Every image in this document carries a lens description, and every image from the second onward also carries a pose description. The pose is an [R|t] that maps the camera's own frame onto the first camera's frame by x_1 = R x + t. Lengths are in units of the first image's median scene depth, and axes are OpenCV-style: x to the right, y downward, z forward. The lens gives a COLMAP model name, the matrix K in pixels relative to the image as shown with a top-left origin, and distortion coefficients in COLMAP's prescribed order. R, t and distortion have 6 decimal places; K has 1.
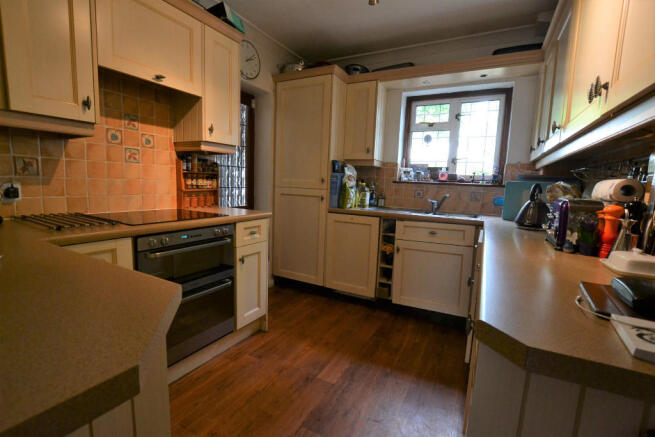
lens RADIAL K [[298.1, 0, 325.6], [0, 298.1, 219.7], [0, 0, 1]] dist [-0.013935, -0.000064]
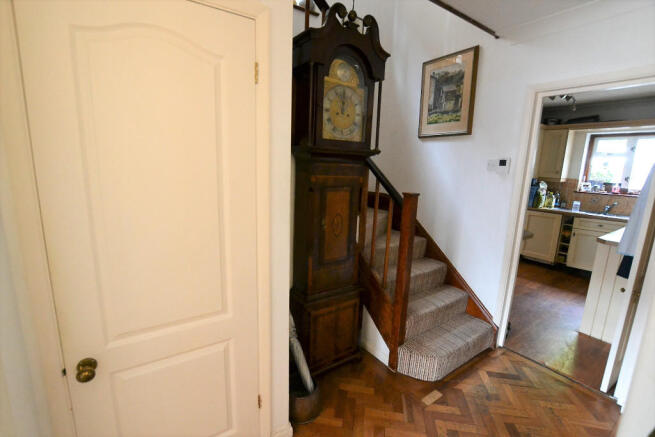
lens RADIAL K [[298.1, 0, 331.9], [0, 298.1, 219.3], [0, 0, 1]] dist [-0.013935, -0.000064]
pose [[0.901978, 0.076331, -0.424981, -0.253579], [-0.058430, 0.996774, 0.055021, 0.003717], [0.427810, -0.024796, 0.903529, -0.958574]]
